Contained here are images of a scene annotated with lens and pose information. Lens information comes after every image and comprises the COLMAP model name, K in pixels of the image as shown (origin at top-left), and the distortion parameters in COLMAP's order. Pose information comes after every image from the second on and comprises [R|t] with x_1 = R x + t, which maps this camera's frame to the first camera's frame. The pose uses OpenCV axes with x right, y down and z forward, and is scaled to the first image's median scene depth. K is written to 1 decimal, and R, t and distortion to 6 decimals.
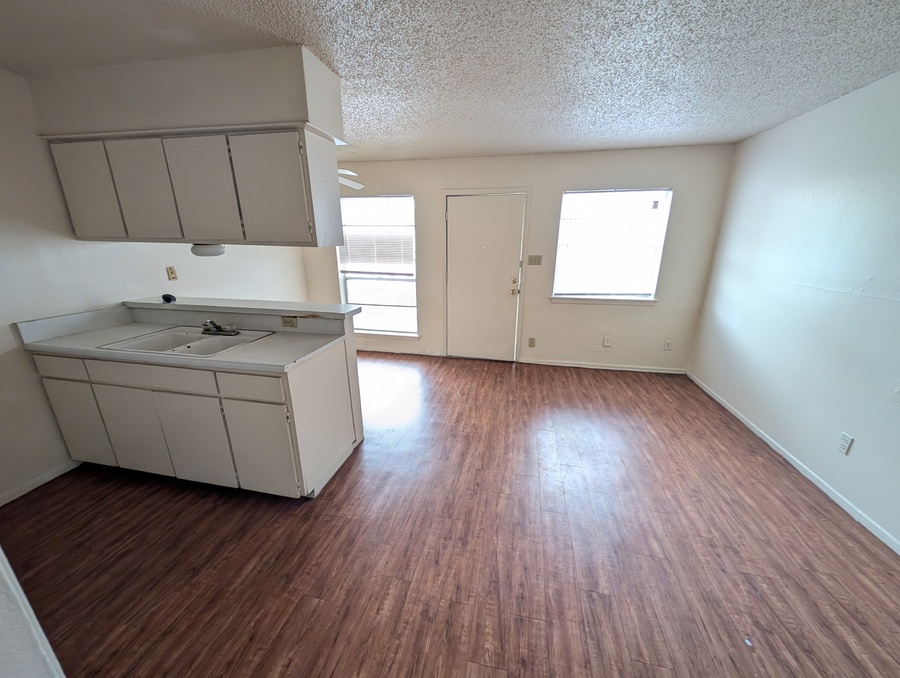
lens RADIAL K [[335.9, 0, 450.0], [0, 335.9, 339.0], [0, 0, 1]] dist [0.013390, -0.003942]
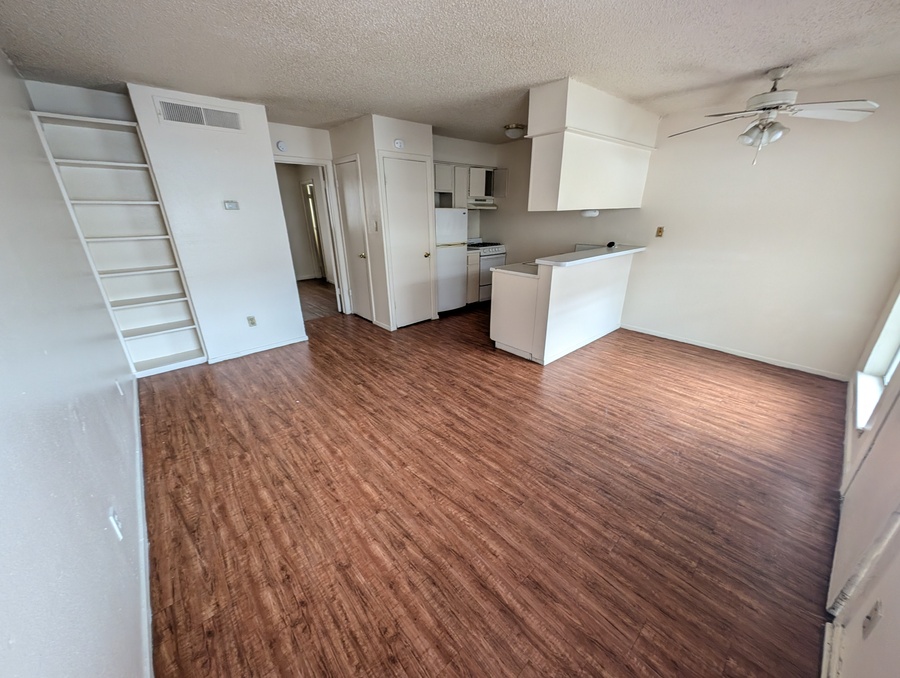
lens RADIAL K [[335.9, 0, 450.0], [0, 335.9, 339.0], [0, 0, 1]] dist [0.013390, -0.003942]
pose [[-0.589527, 0.290295, -0.753781, 1.082932], [-0.230463, 0.833949, 0.501414, -0.424144], [0.774173, 0.469316, -0.424733, 1.481242]]
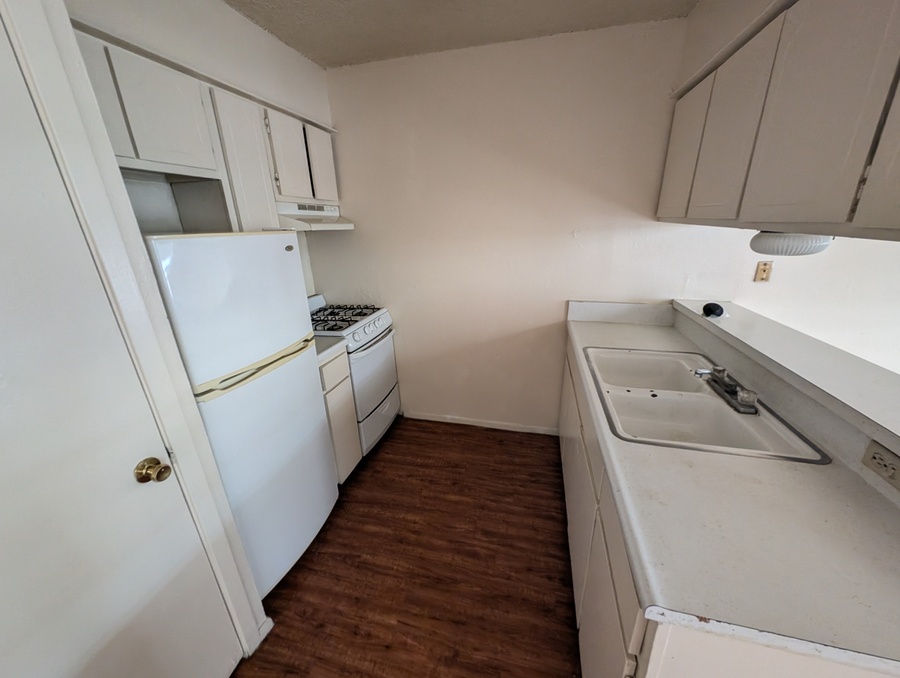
lens RADIAL K [[335.9, 0, 450.0], [0, 335.9, 339.0], [0, 0, 1]] dist [0.013390, -0.003942]
pose [[-0.032472, 0.333794, -0.942087, -0.194536], [-0.268787, 0.904943, 0.329898, -0.171501], [0.962652, 0.263933, 0.060334, 0.550376]]
